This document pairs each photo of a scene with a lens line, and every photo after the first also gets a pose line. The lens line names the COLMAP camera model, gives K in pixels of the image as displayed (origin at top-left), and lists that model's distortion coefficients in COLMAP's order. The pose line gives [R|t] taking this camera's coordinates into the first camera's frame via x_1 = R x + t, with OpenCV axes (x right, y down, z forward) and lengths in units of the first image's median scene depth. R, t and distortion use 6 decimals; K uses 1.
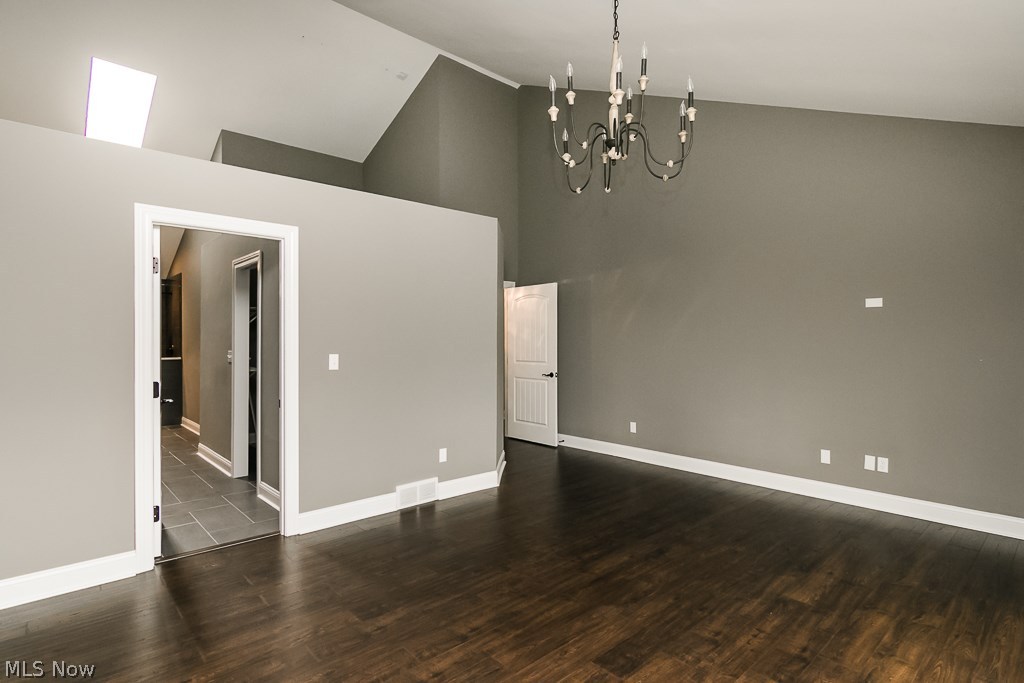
lens RADIAL K [[526.6, 0, 504.0], [0, 526.6, 342.1], [0, 0, 1]] dist [-0.014943, 0.004994]
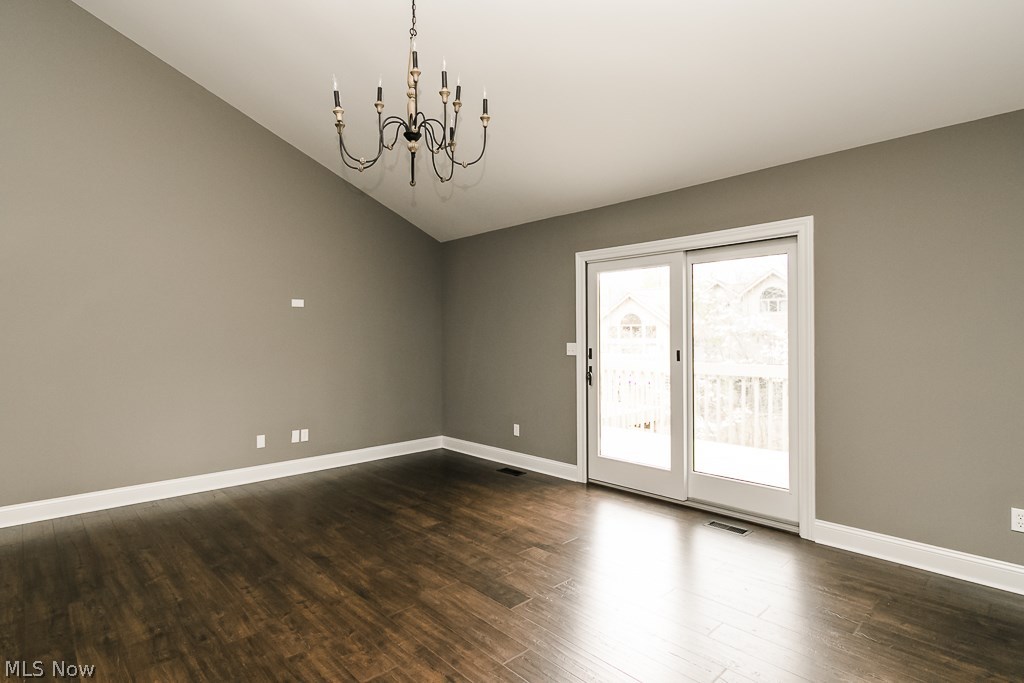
lens RADIAL K [[526.6, 0, 507.6], [0, 526.6, 339.3], [0, 0, 1]] dist [-0.014943, 0.004994]
pose [[-0.017852, -0.012065, 0.999768, -0.719601], [0.017820, 0.999765, 0.012383, 0.002420], [-0.999682, 0.018036, -0.017632, 0.748691]]
